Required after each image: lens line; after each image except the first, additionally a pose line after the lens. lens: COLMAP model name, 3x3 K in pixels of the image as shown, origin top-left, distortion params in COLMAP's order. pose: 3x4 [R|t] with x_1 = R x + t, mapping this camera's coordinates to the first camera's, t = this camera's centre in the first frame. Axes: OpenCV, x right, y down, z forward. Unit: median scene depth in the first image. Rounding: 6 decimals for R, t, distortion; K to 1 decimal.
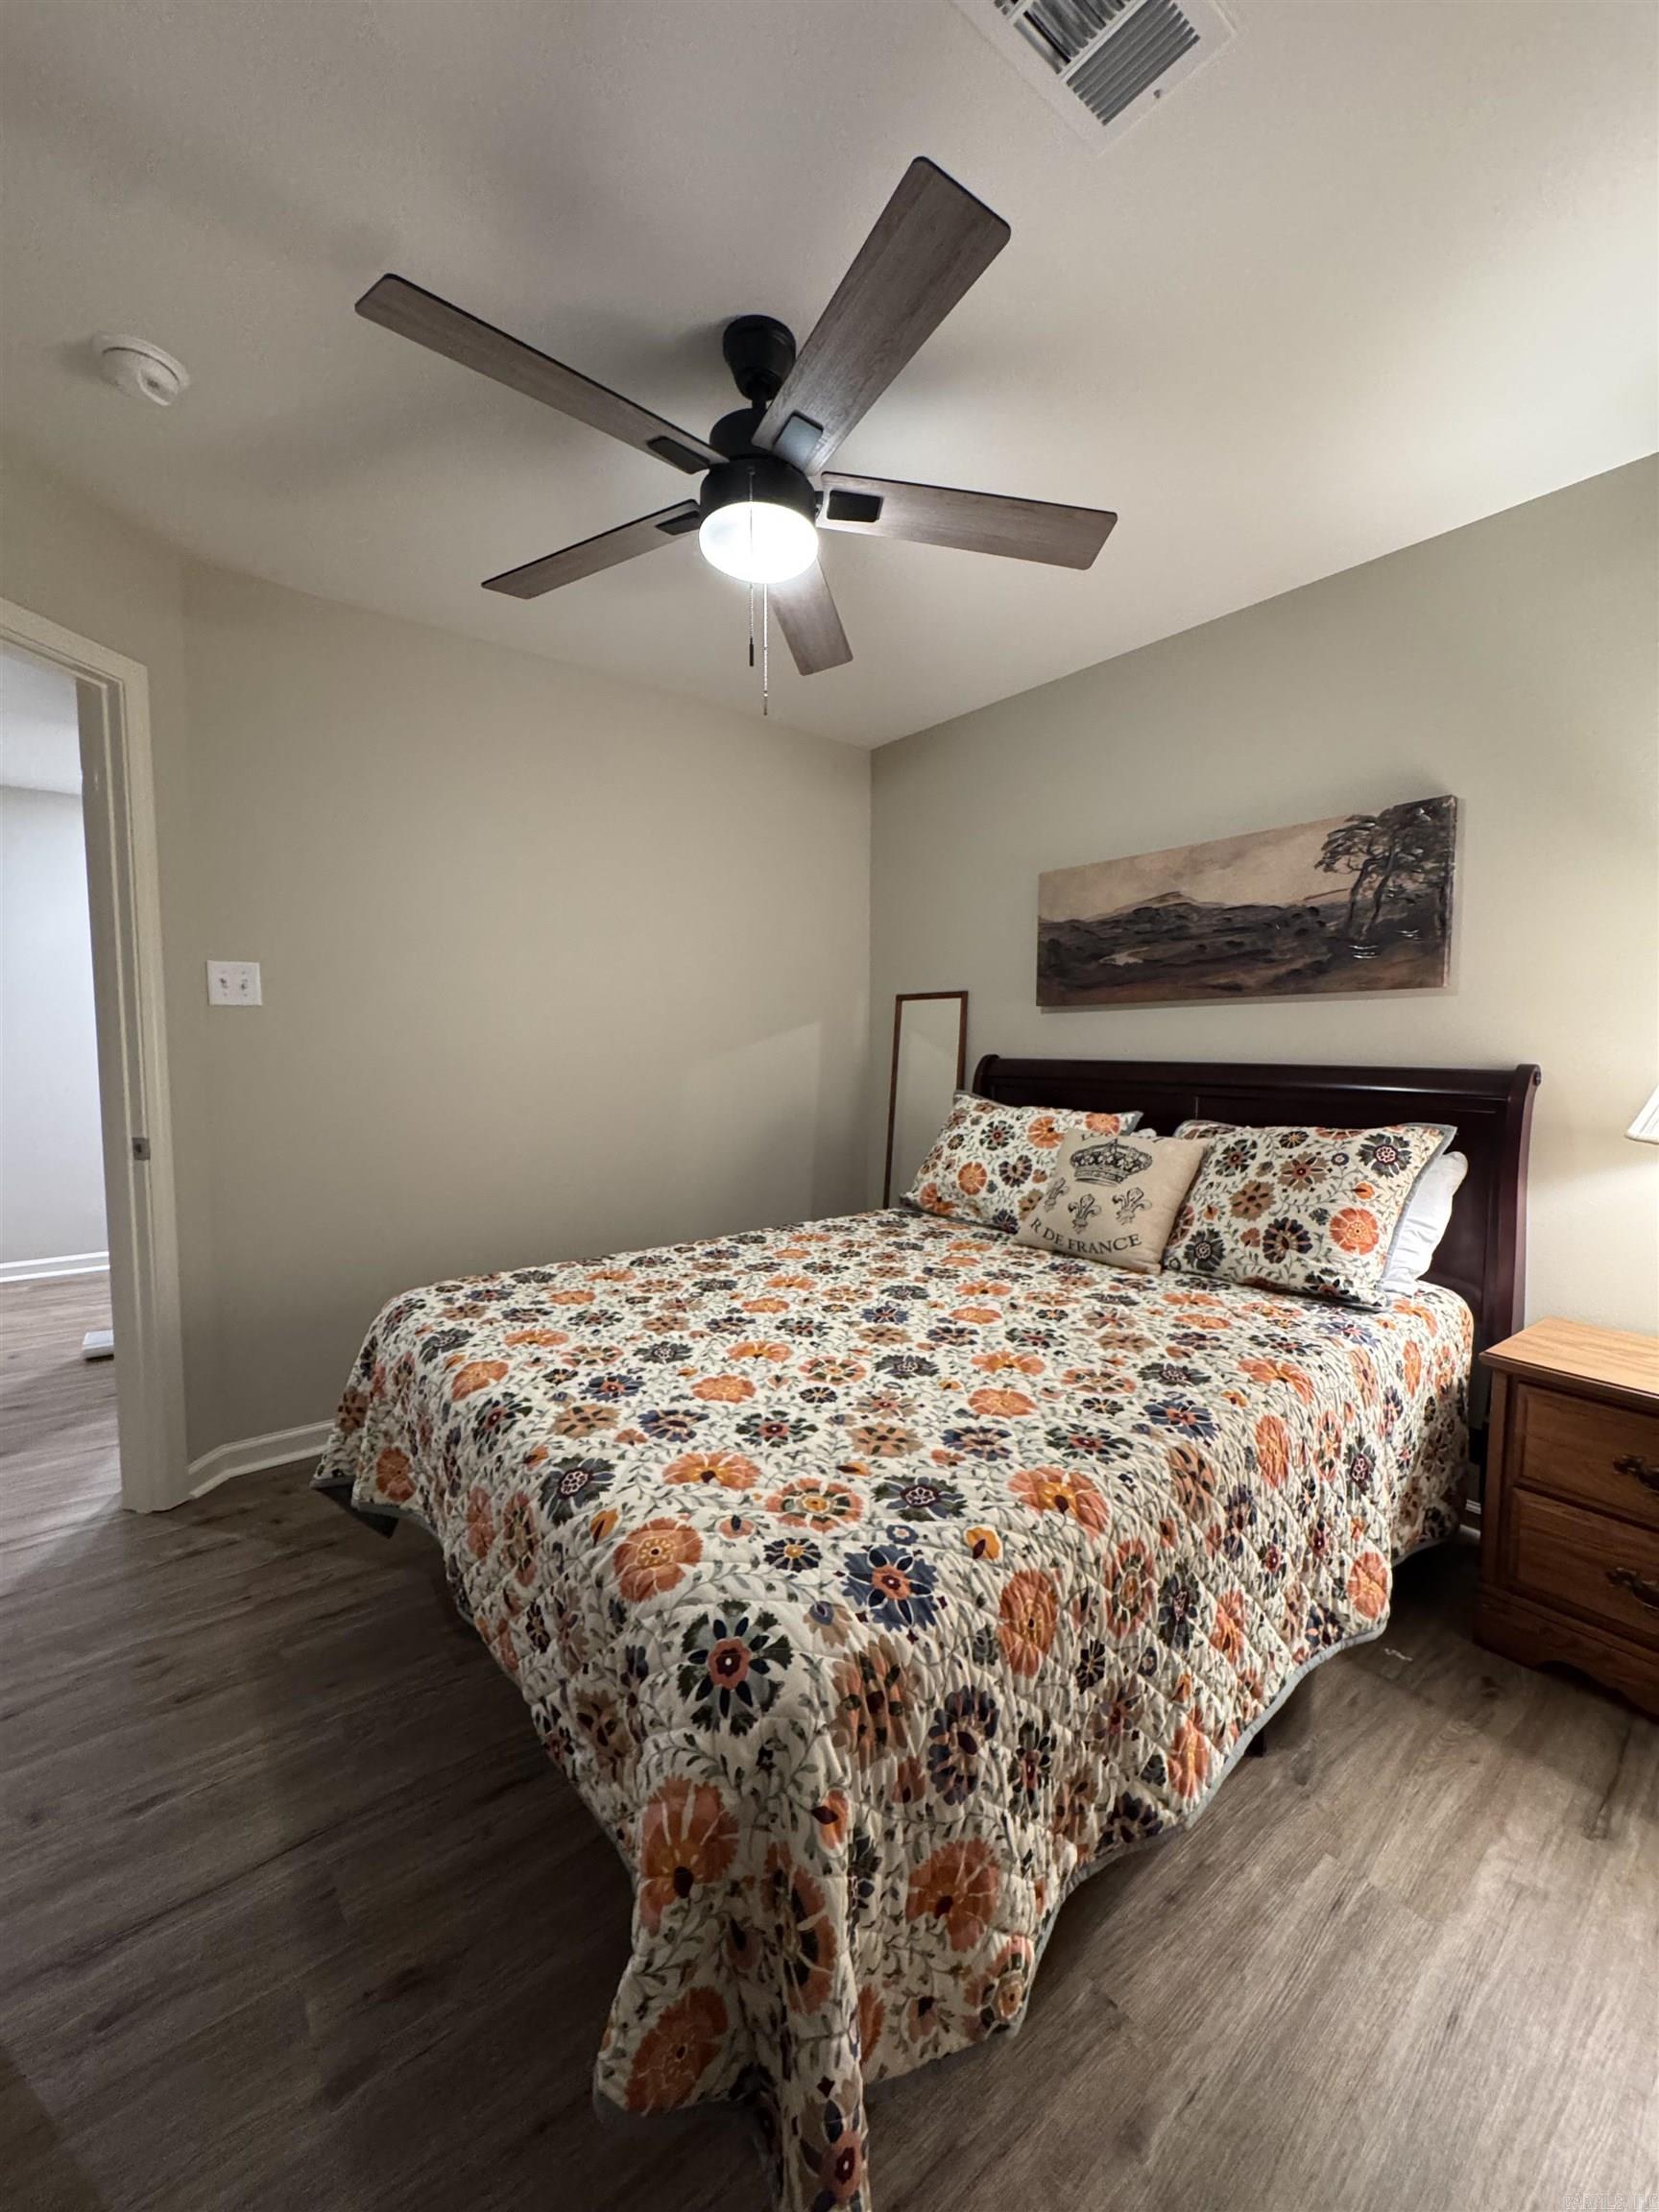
lens RADIAL K [[883.8, 0, 836.7], [0, 883.8, 1106.0], [0, 0, 1]] dist [-0.001859, -0.000723]
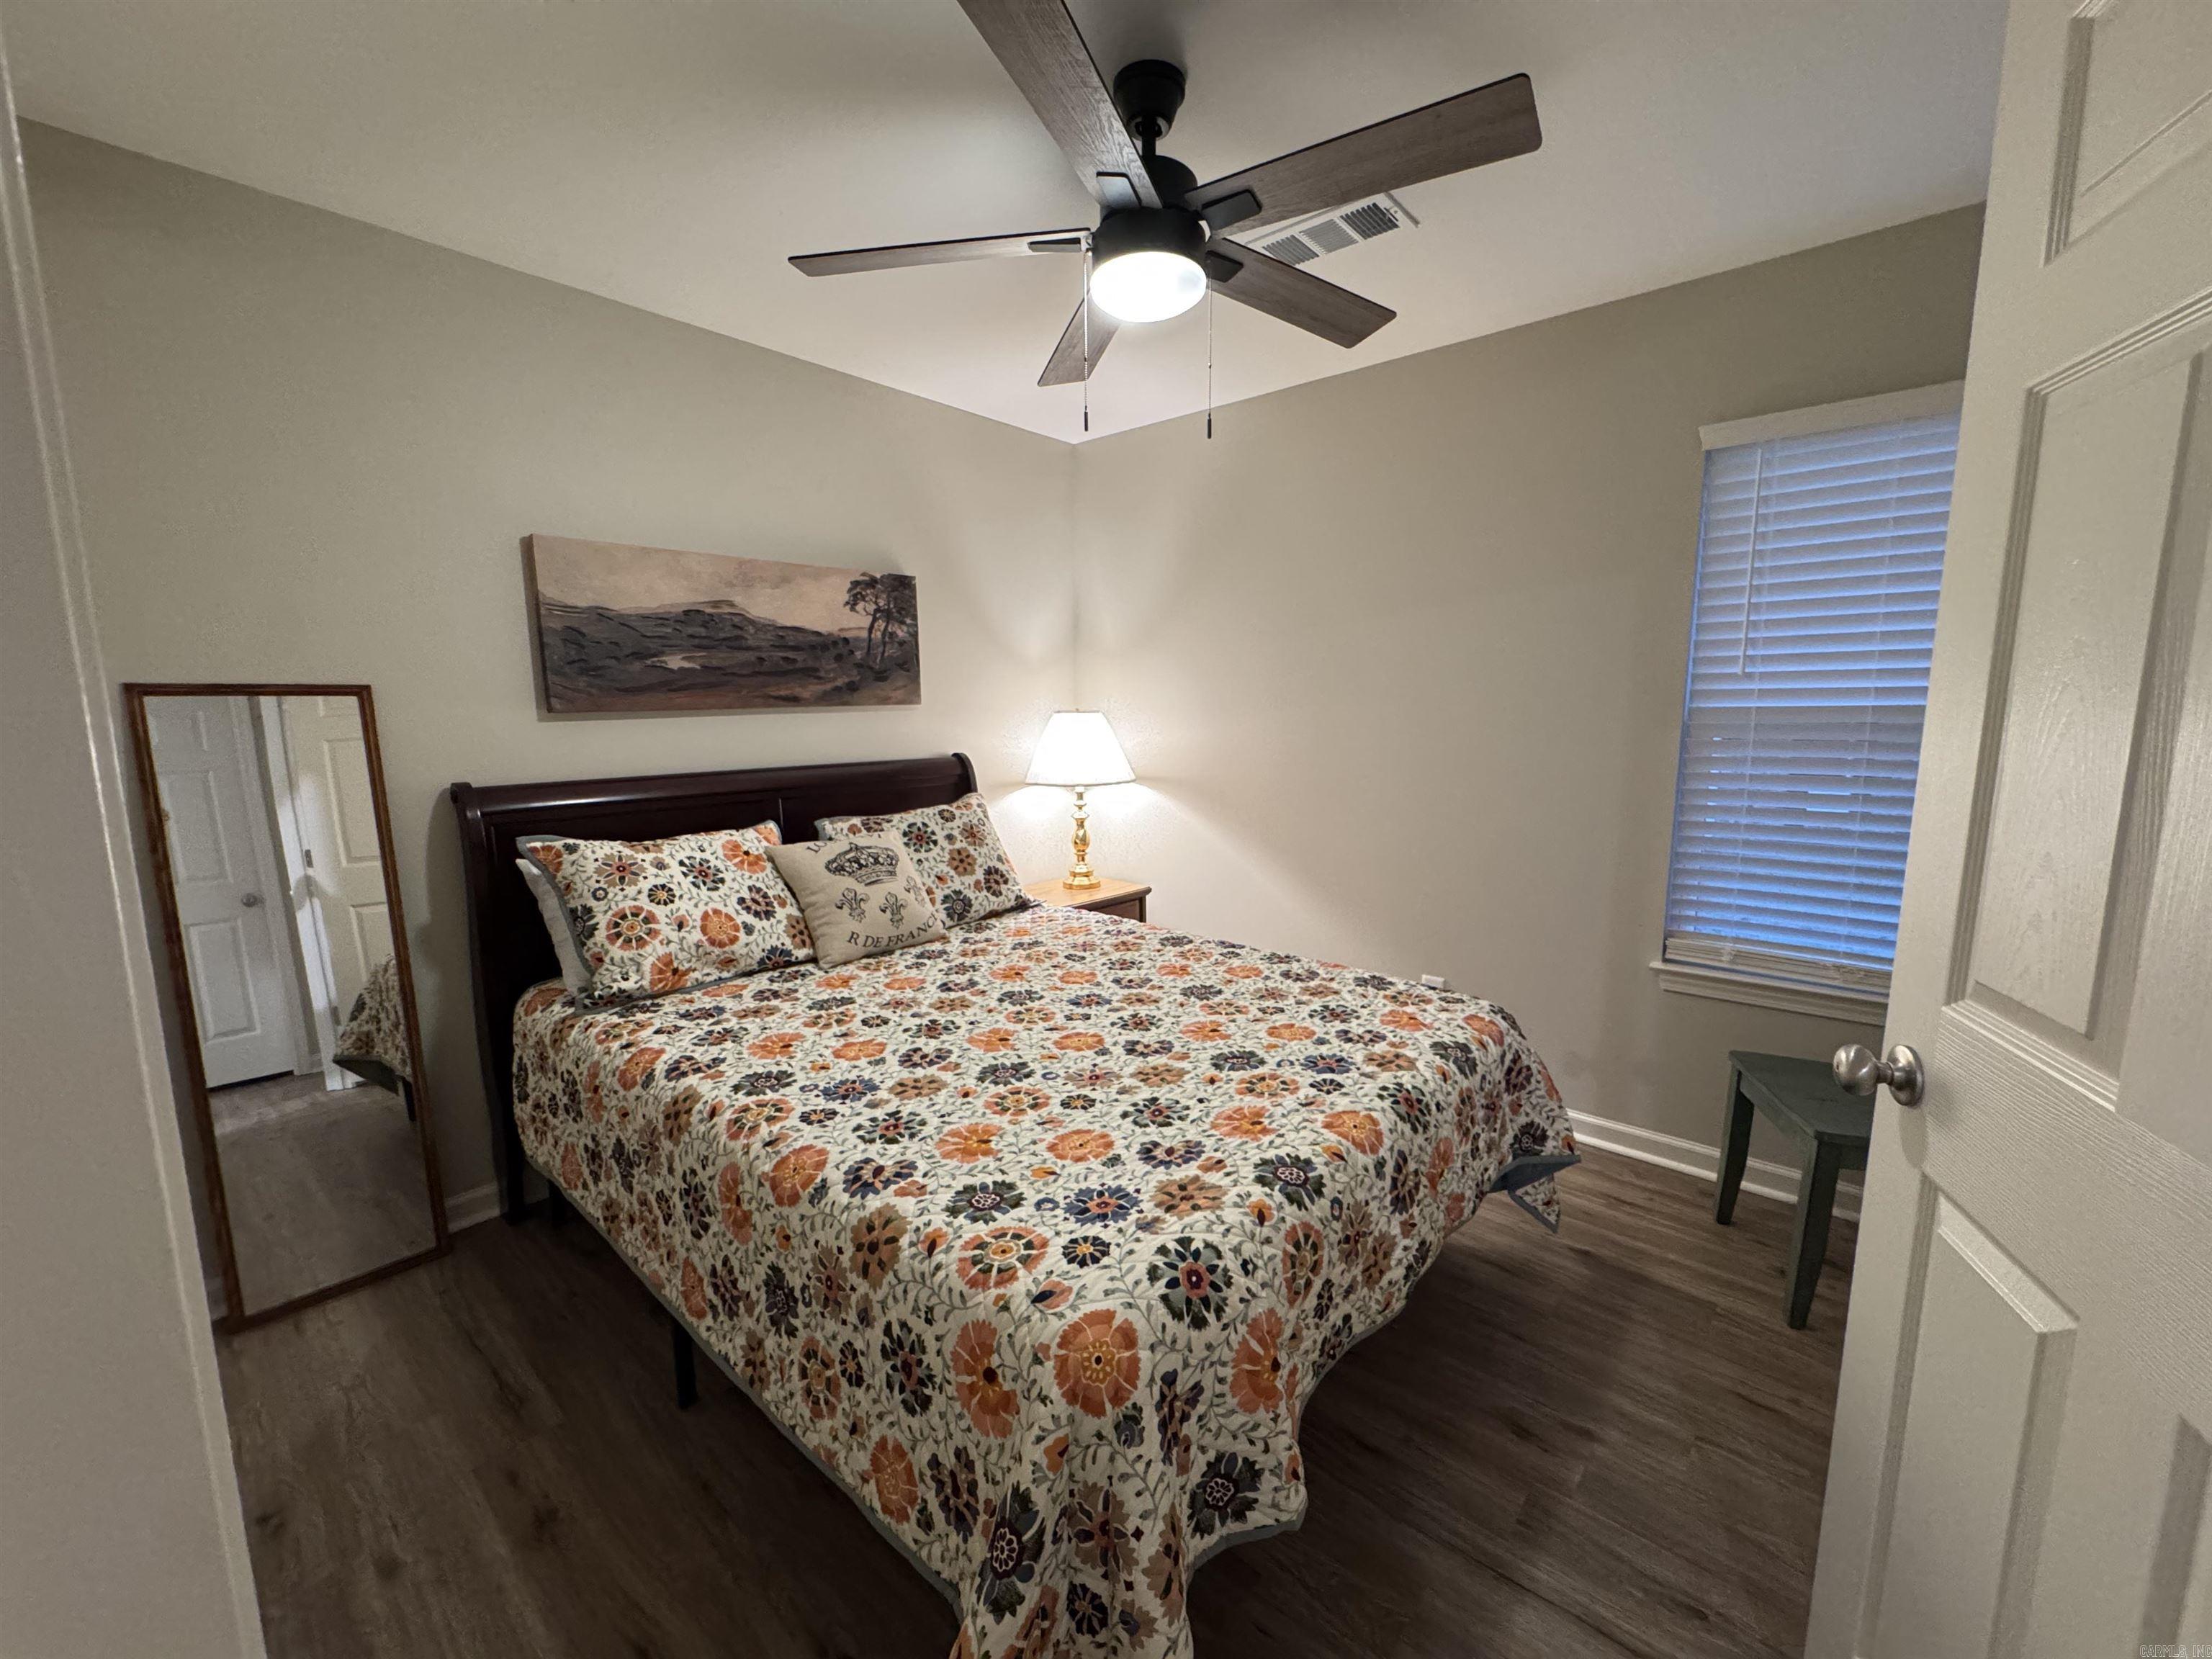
lens RADIAL K [[883.8, 0, 1107.2], [0, 883.8, 825.5], [0, 0, 1]] dist [-0.001859, -0.000723]
pose [[-0.172016, -0.135898, 0.975675, -0.770101], [0.080057, 0.985234, 0.151344, -0.119056], [-0.981836, 0.104143, -0.158596, 0.839536]]
